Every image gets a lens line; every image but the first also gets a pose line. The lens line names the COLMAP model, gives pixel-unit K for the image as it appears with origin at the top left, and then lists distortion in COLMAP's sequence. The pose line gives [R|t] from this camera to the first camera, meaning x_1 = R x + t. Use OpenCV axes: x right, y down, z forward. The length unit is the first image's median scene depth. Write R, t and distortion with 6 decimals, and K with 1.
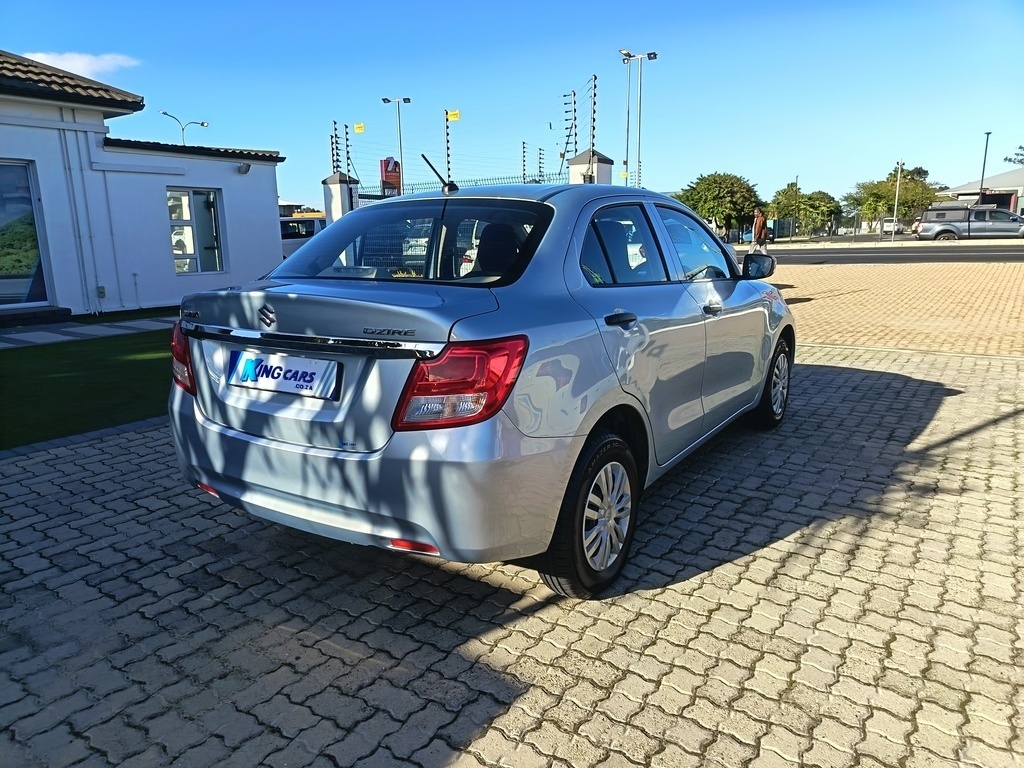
lens RADIAL K [[709.3, 0, 512.2], [0, 709.3, 379.5], [0, 0, 1]] dist [0.038415, -0.033580]
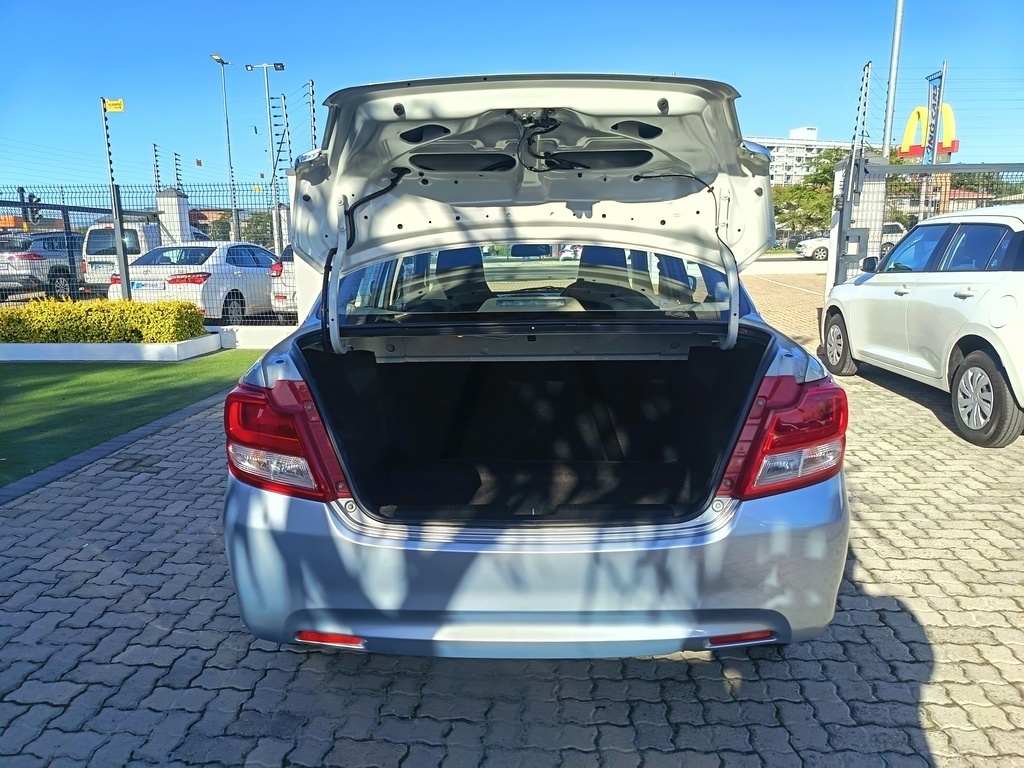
lens RADIAL K [[709.3, 0, 512.2], [0, 709.3, 379.5], [0, 0, 1]] dist [0.038415, -0.033580]
pose [[0.846334, -0.089474, 0.525084, -0.678634], [0.102224, 0.994750, 0.004741, -0.079719], [-0.522751, 0.049664, 0.851037, 0.379387]]
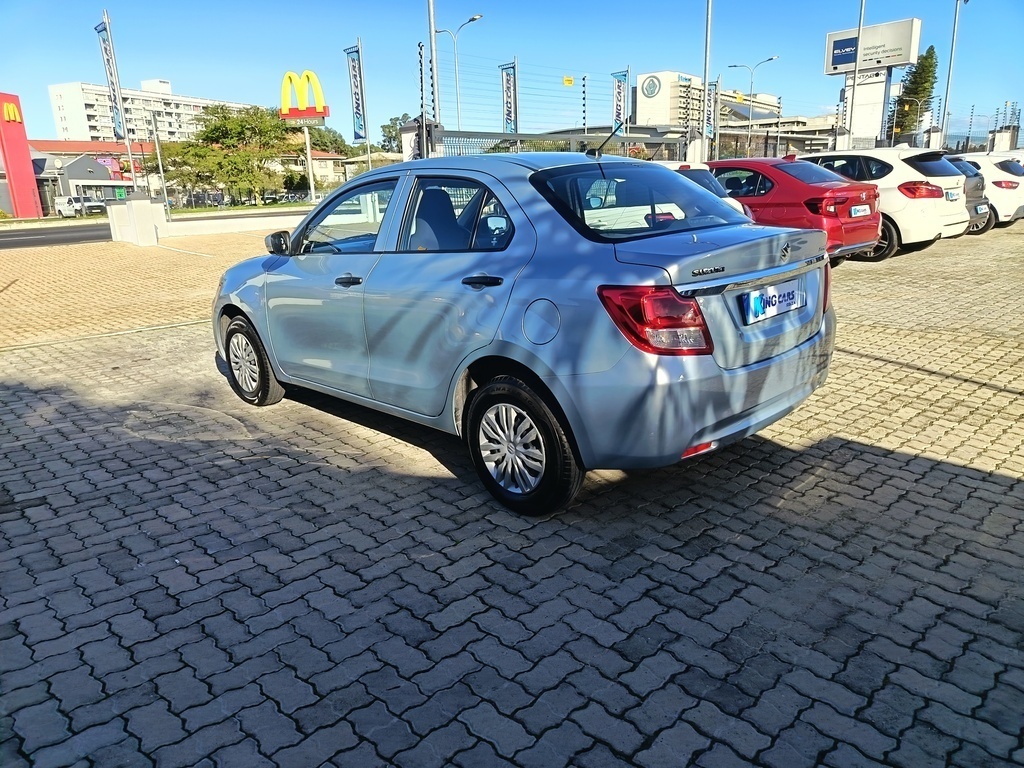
lens RADIAL K [[709.3, 0, 512.2], [0, 709.3, 379.5], [0, 0, 1]] dist [0.038415, -0.033580]
pose [[0.198834, -0.243645, 0.949264, -1.552819], [0.230947, 0.952974, 0.196223, -0.215807], [-0.952433, 0.180214, 0.245753, 1.102956]]
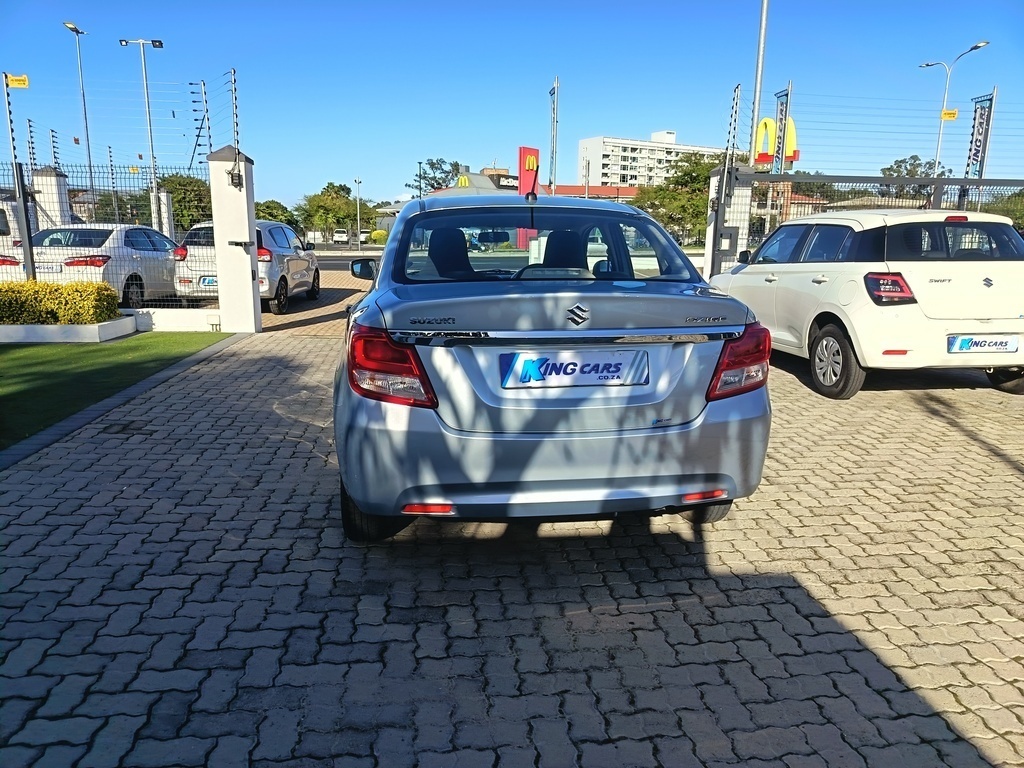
lens RADIAL K [[709.3, 0, 512.2], [0, 709.3, 379.5], [0, 0, 1]] dist [0.038415, -0.033580]
pose [[0.740471, -0.104968, 0.663841, -1.043895], [0.110800, 0.993279, 0.033469, -0.036345], [-0.662893, 0.048770, 0.747124, 0.264948]]
